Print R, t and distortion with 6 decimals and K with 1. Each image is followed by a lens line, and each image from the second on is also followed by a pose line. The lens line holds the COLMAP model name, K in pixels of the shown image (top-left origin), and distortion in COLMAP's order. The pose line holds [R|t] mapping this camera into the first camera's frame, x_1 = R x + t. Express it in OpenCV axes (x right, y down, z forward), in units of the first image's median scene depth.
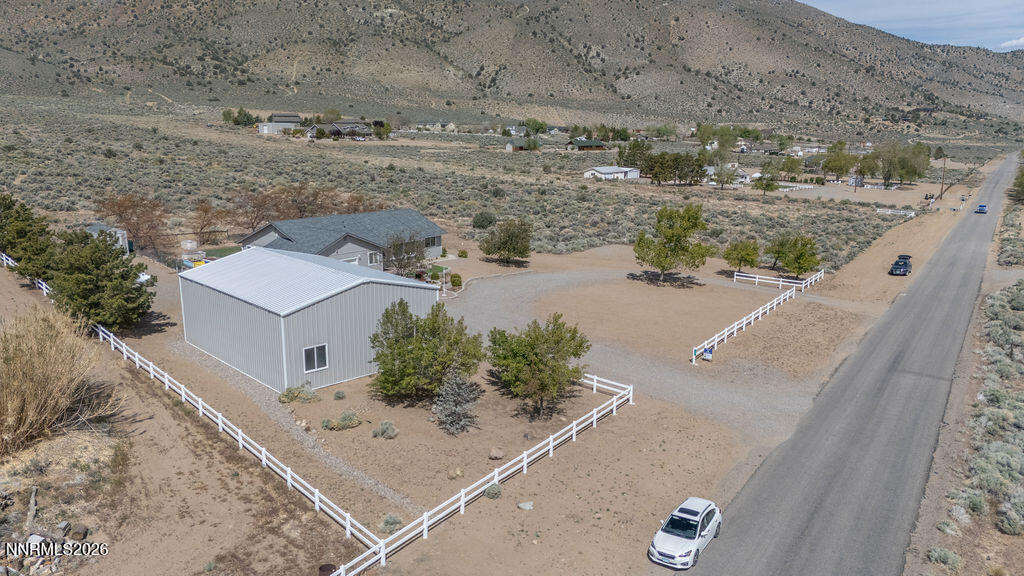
lens RADIAL K [[749.4, 0, 512.9], [0, 749.4, 288.4], [0, 0, 1]] dist [0.080745, -0.074069]
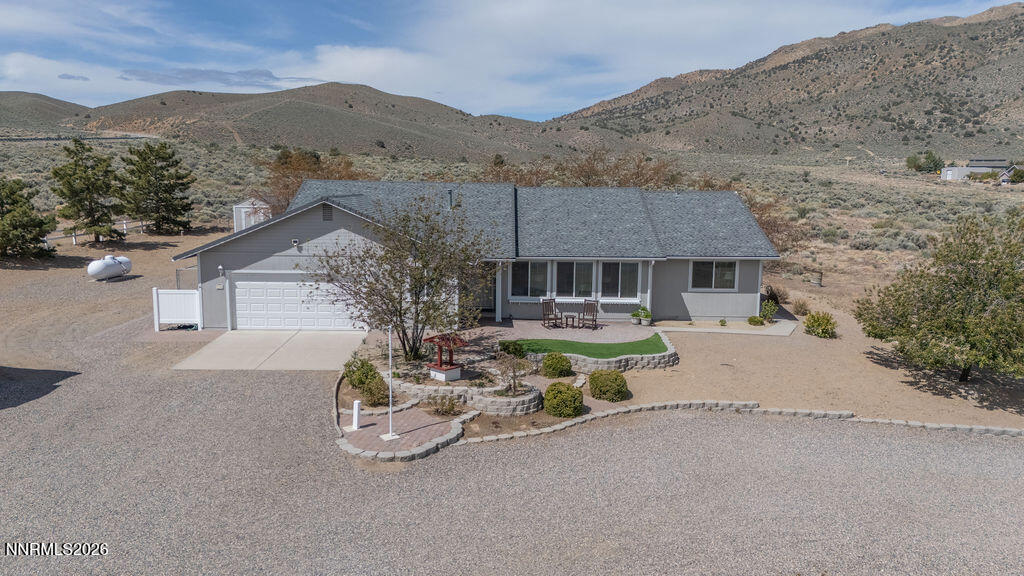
lens RADIAL K [[749.4, 0, 512.9], [0, 749.4, 288.4], [0, 0, 1]] dist [0.080745, -0.074069]
pose [[0.629841, 0.108254, -0.769144, 0.096321], [-0.171975, 0.985099, -0.002179, -0.038347], [0.757447, 0.133646, 0.639072, 0.663123]]
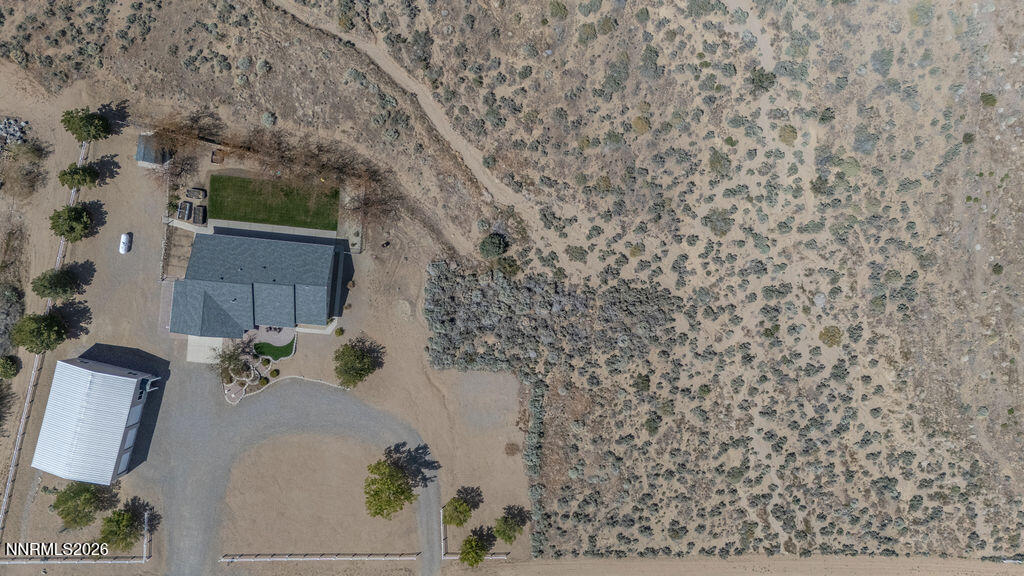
lens RADIAL K [[747.0, 0, 516.4], [0, 747.0, 287.3], [0, 0, 1]] dist [0.092927, -0.092427]
pose [[0.540923, 0.840913, 0.016354, 0.011443], [-0.197623, 0.108175, 0.974291, -1.323387], [0.817525, -0.530248, 0.224698, 0.965623]]
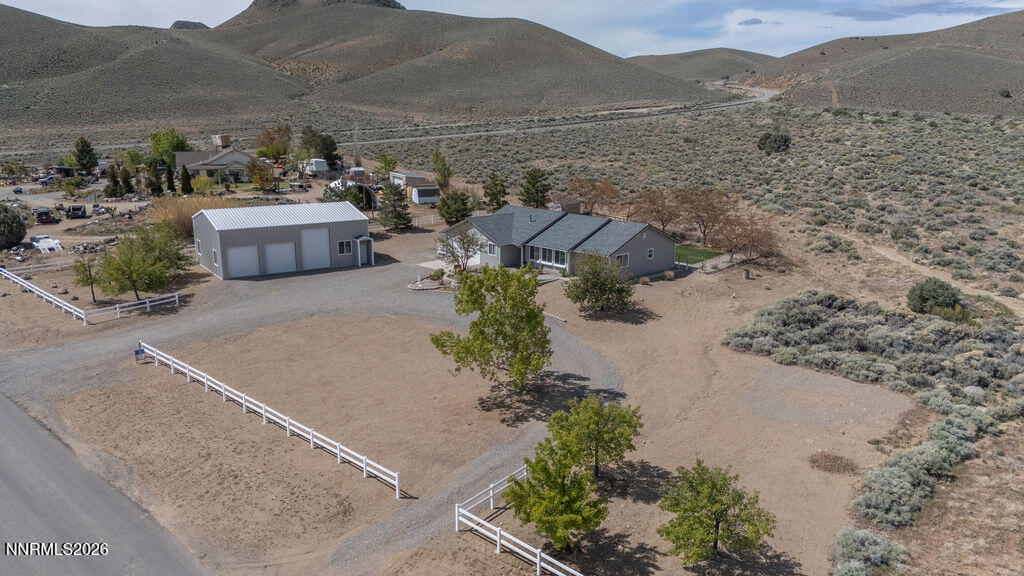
lens RADIAL K [[749.4, 0, 512.9], [0, 749.4, 288.4], [0, 0, 1]] dist [0.080745, -0.074069]
pose [[-0.152168, 0.212166, -0.965314, 0.680910], [-0.215263, 0.946126, 0.241882, -0.205634], [0.964628, 0.244603, -0.098299, 0.943903]]
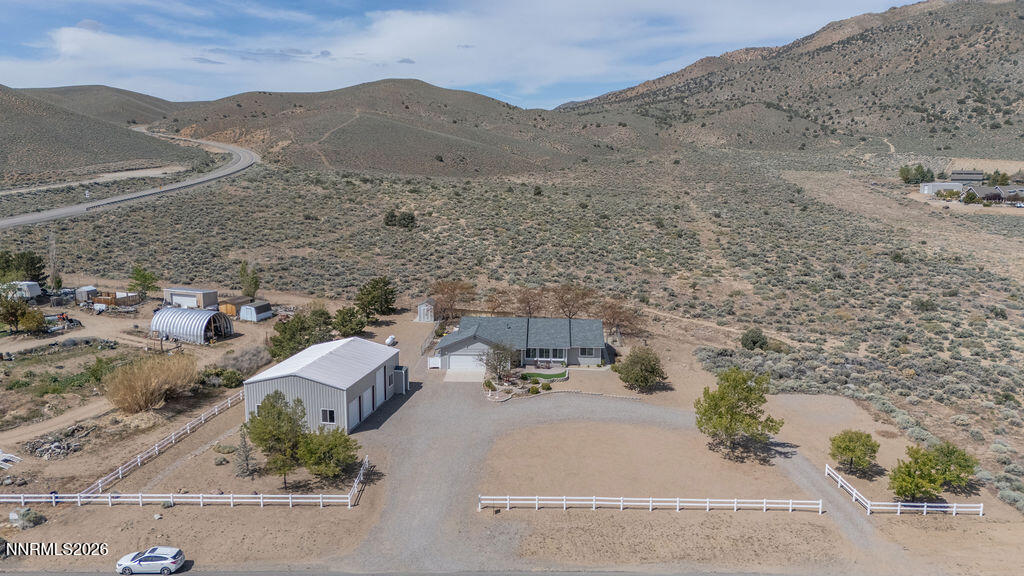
lens RADIAL K [[747.0, 0, 516.4], [0, 747.0, 287.3], [0, 0, 1]] dist [0.092927, -0.092427]
pose [[0.585413, 0.134234, -0.799546, 0.701182], [-0.172836, 0.984191, 0.038686, -0.177906], [0.792098, 0.115543, 0.599358, 0.190534]]
